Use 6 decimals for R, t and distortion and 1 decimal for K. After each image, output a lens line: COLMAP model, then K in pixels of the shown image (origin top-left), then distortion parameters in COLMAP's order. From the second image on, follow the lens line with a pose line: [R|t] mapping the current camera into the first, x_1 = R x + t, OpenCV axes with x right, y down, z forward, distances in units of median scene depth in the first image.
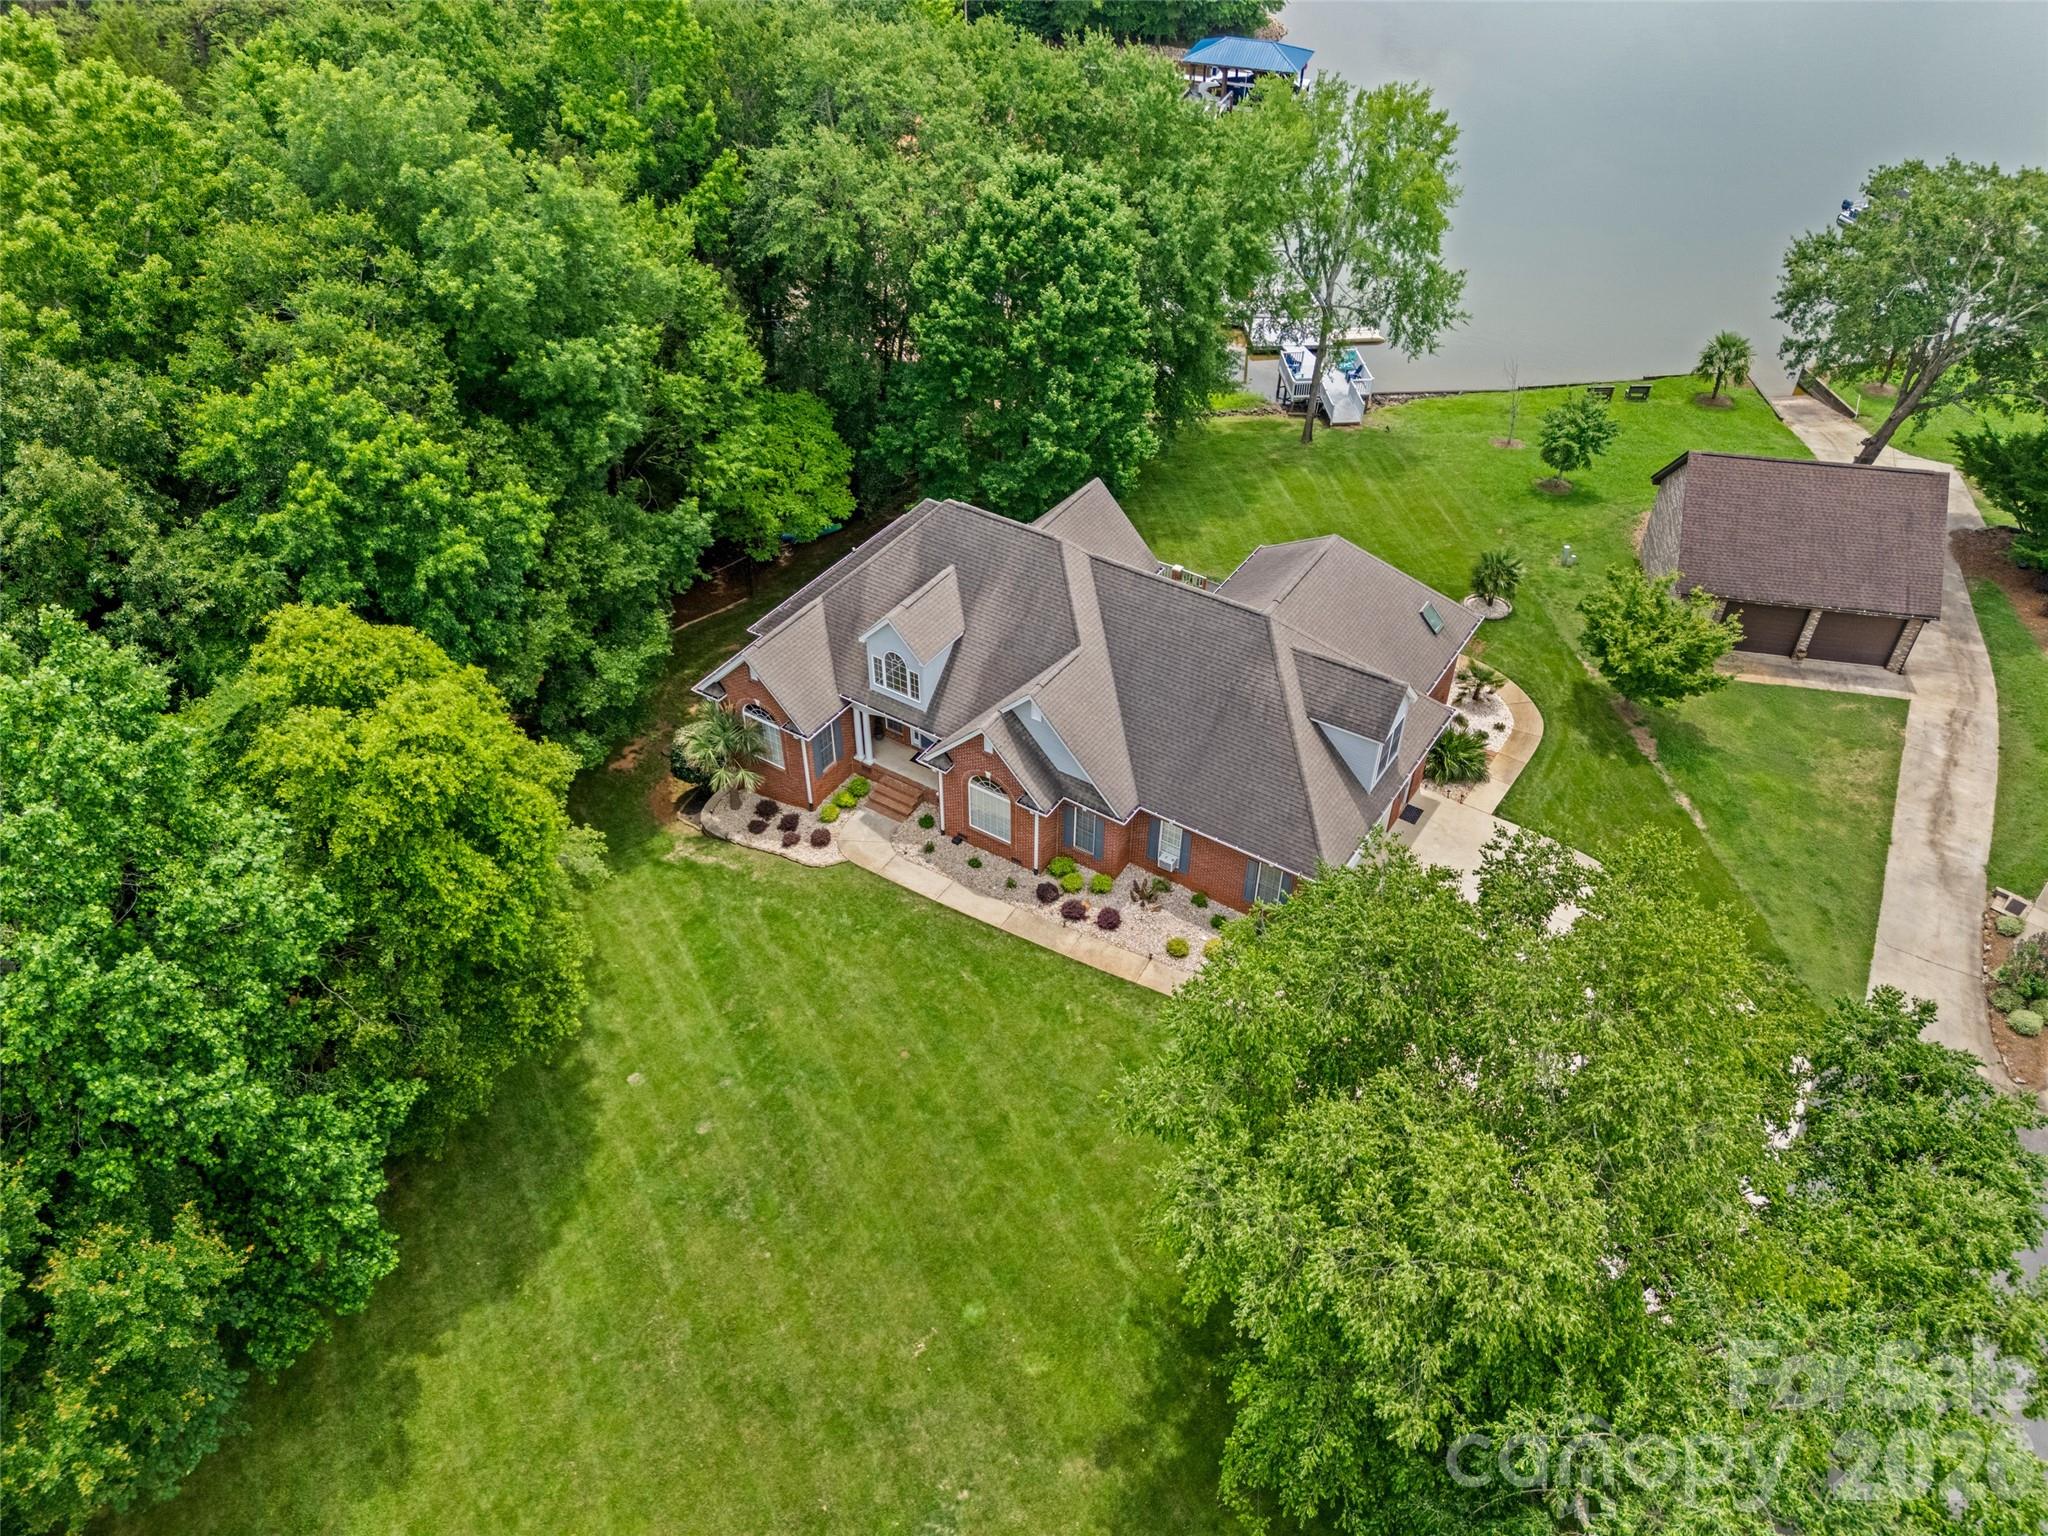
lens RADIAL K [[1501.9, 0, 1024.0], [0, 1501.9, 768.0], [0, 0, 1]] dist [0.086071, -0.093065]
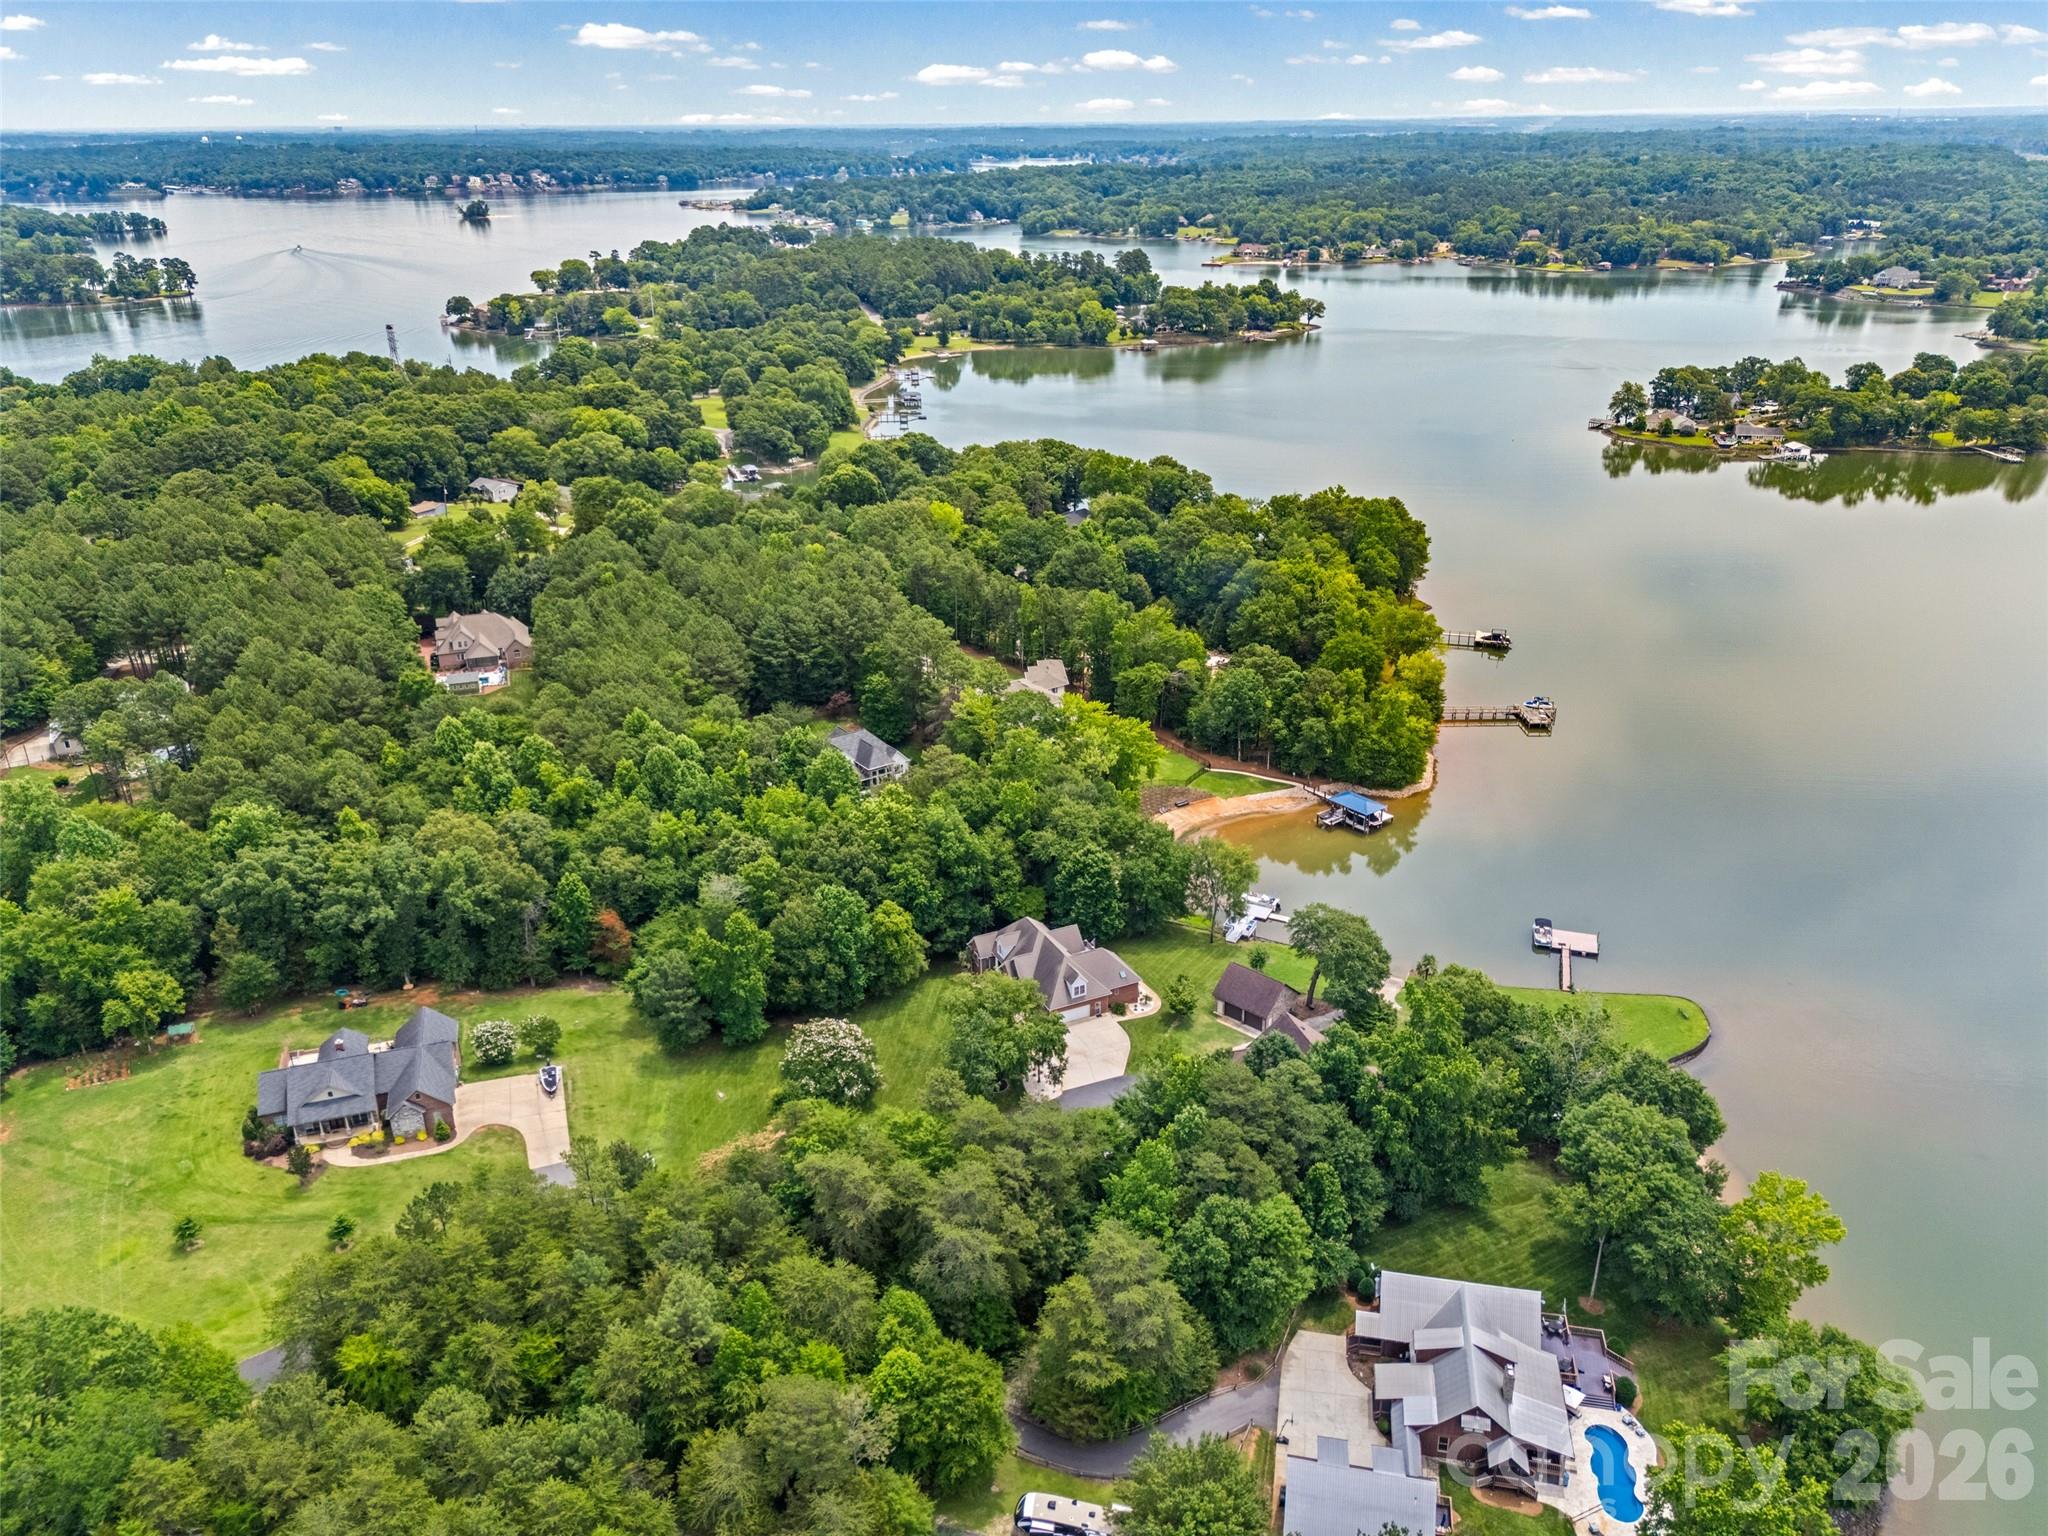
lens RADIAL K [[1501.9, 0, 1024.0], [0, 1501.9, 768.0], [0, 0, 1]] dist [0.086071, -0.093065]
pose [[0.848484, 0.192268, -0.493059, 2.432456], [-0.332077, 0.918853, -0.213151, 0.436849], [0.412067, 0.344589, 0.843480, -3.455496]]
